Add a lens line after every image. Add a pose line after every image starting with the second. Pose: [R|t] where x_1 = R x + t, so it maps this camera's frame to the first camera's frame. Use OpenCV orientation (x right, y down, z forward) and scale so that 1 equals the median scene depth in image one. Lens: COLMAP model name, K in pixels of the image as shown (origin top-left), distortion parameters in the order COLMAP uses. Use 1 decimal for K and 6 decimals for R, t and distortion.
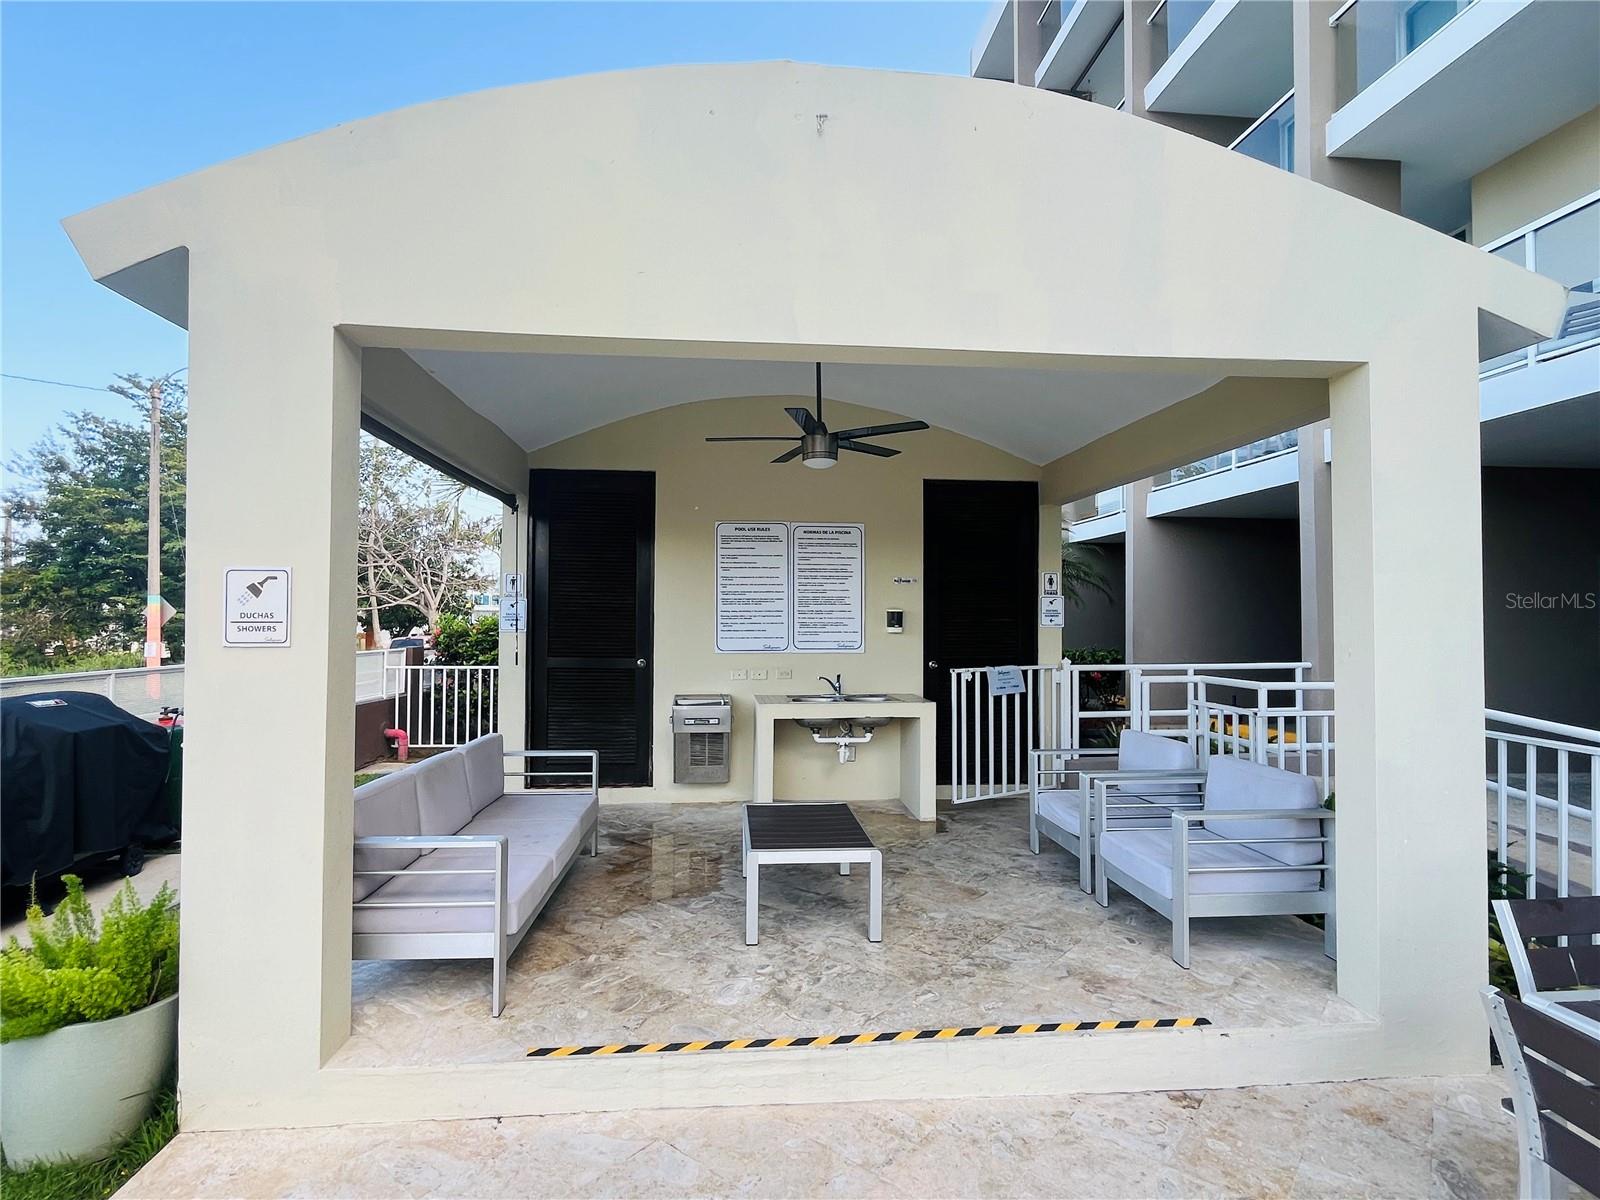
lens RADIAL K [[819.6, 0, 807.6], [0, 819.6, 604.5], [0, 0, 1]] dist [0.000726, -0.000243]
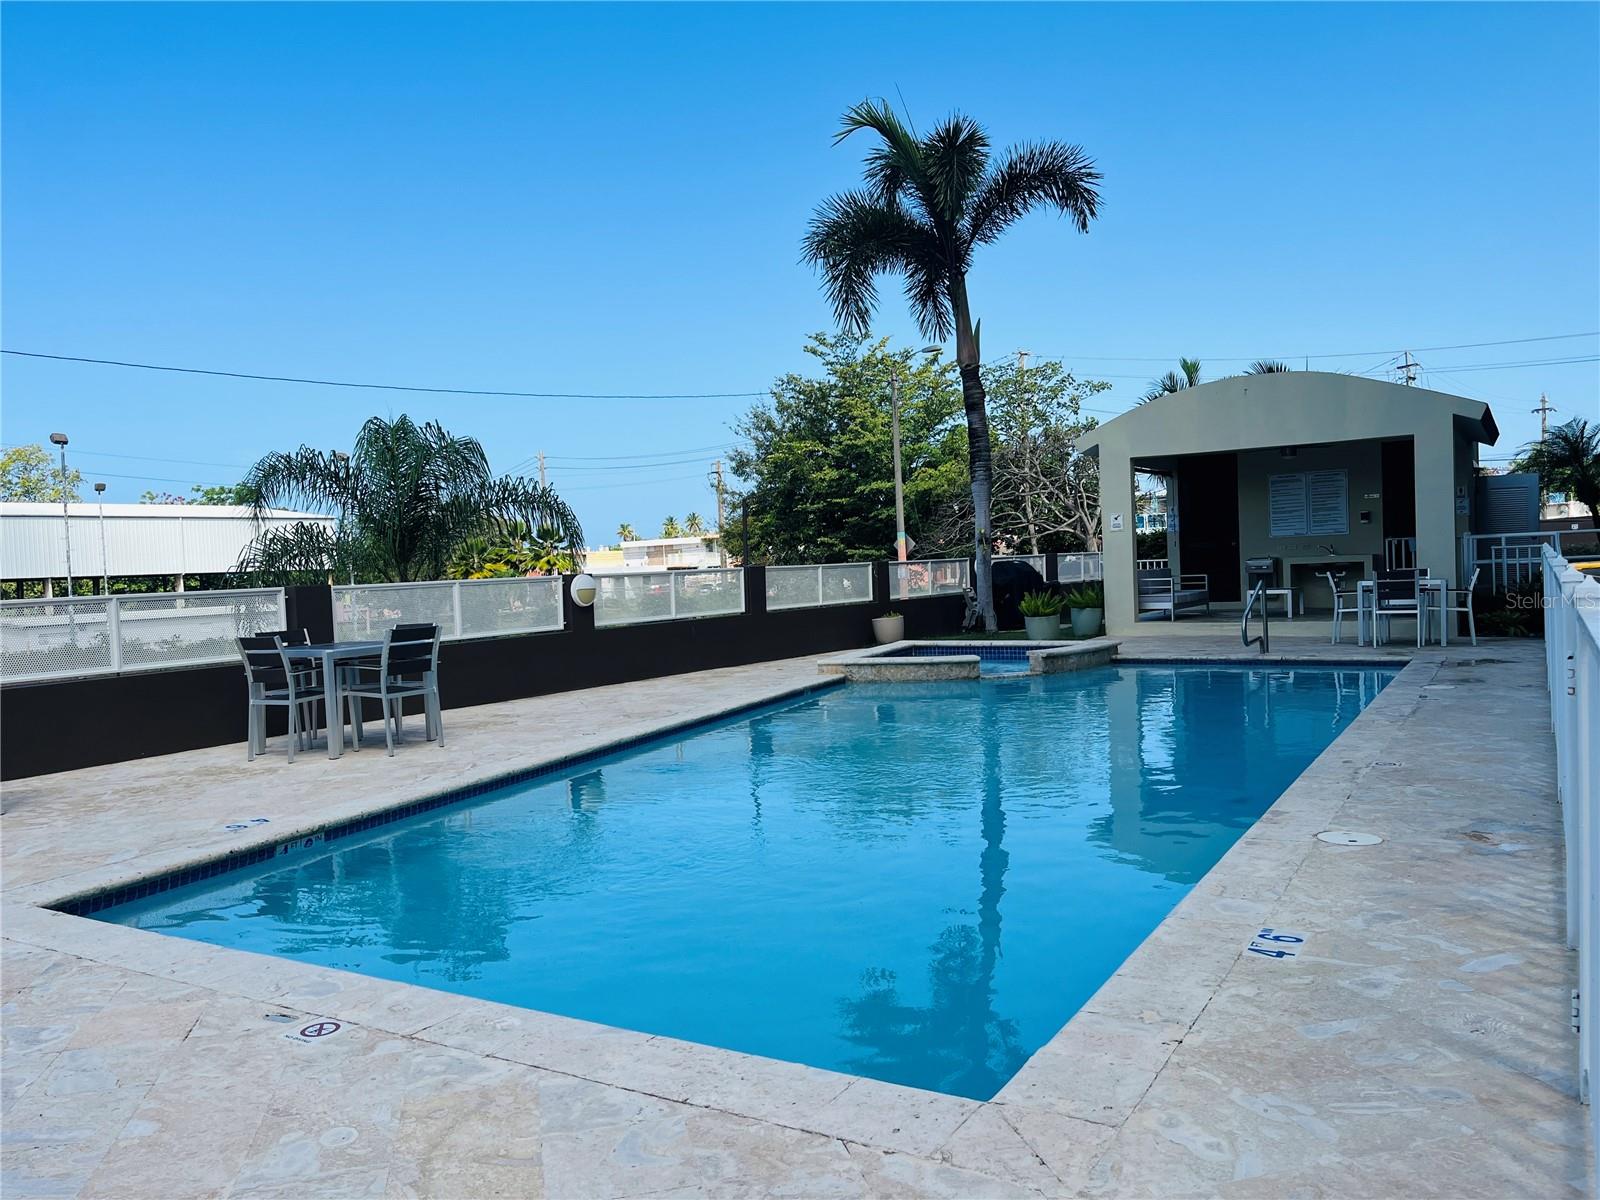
lens RADIAL K [[1219.2, 0, 805.9], [0, 1219.2, 604.7], [0, 0, 1]] dist [0.034774, -0.036313]
pose [[0.803052, -0.019396, -0.595593, 0.122167], [0.058365, 0.997225, 0.046219, 0.002441], [0.593044, -0.071878, 0.801956, -0.341243]]
